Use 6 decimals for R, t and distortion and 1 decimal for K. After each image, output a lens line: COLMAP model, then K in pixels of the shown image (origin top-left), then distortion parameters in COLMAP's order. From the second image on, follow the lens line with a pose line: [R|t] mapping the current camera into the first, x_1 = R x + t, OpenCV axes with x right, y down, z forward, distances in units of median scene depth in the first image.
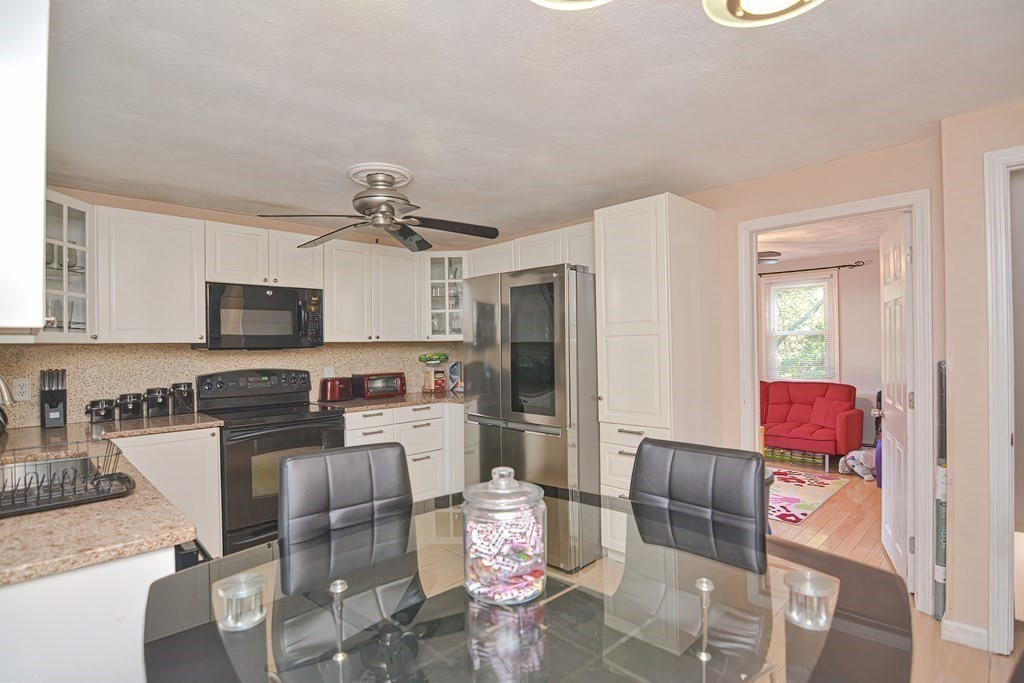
lens RADIAL K [[500.8, 0, 504.2], [0, 500.8, 340.8], [0, 0, 1]] dist [-0.013517, -0.006167]
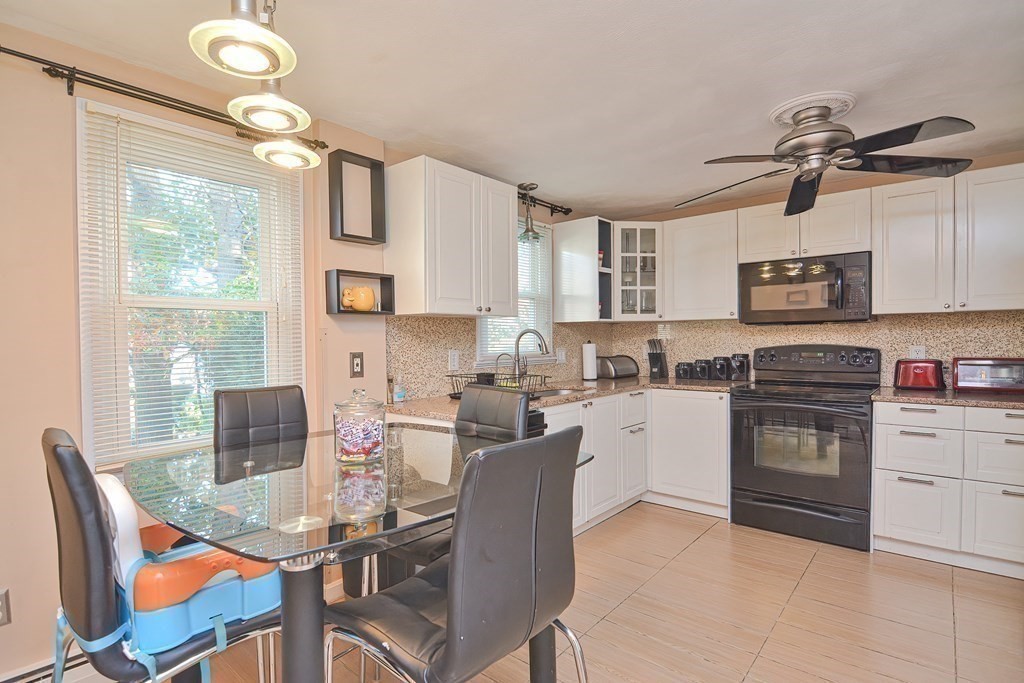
lens RADIAL K [[500.8, 0, 500.5], [0, 500.8, 347.5], [0, 0, 1]] dist [-0.013517, -0.006167]
pose [[0.076104, 0.035449, -0.996470, 0.401300], [0.023197, 0.999034, 0.037312, 0.012237], [0.996830, -0.025954, 0.075208, 0.310766]]
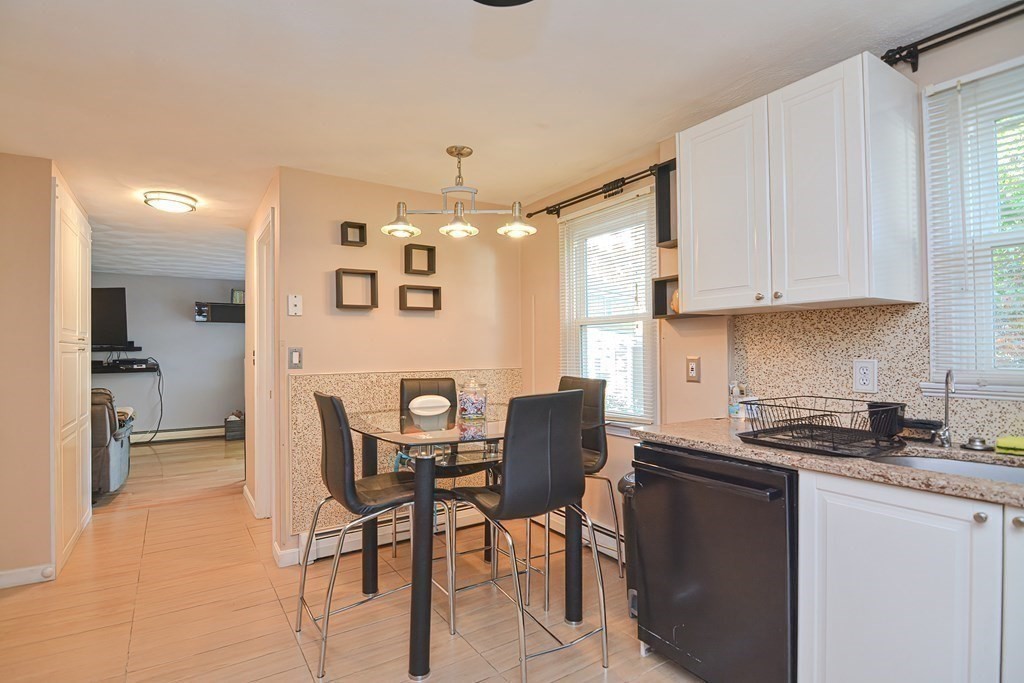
lens RADIAL K [[500.8, 0, 500.9], [0, 500.8, 351.6], [0, 0, 1]] dist [-0.013517, -0.006167]
pose [[-0.979628, 0.026028, 0.199129, -0.165953], [0.023556, 0.999613, -0.014771, 0.036519], [-0.199437, -0.009779, -0.979862, 0.853693]]
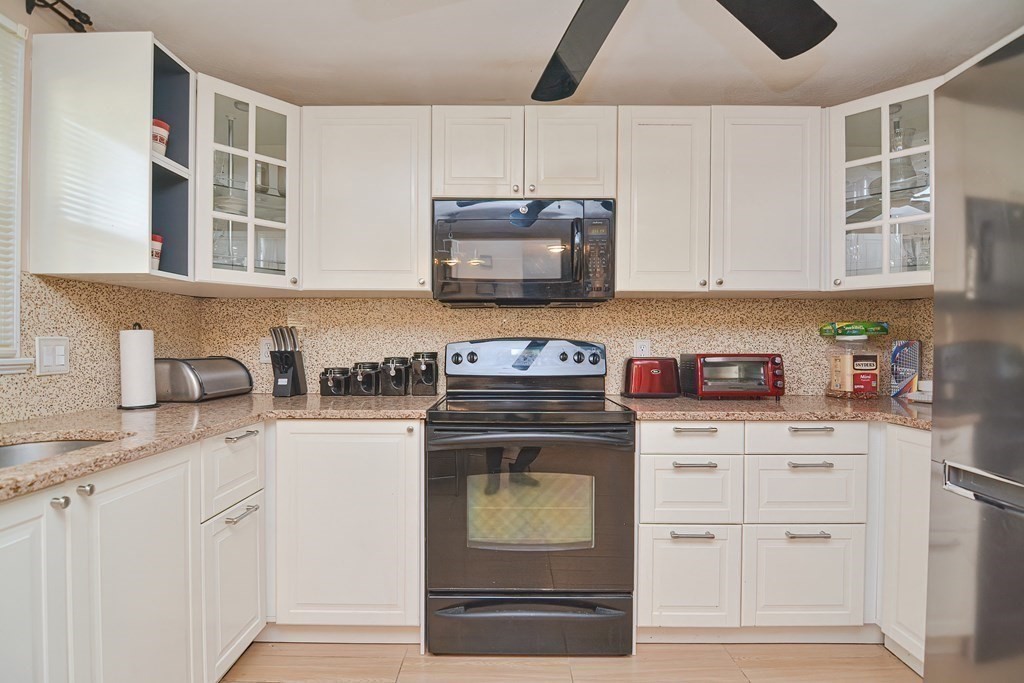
lens RADIAL K [[500.8, 0, 502.8], [0, 500.8, 346.2], [0, 0, 1]] dist [-0.013517, -0.006167]
pose [[0.711294, 0.021701, -0.702559, -0.048577], [-0.006863, 0.999690, 0.023930, 0.050447], [0.702861, -0.012199, 0.711223, 0.486418]]
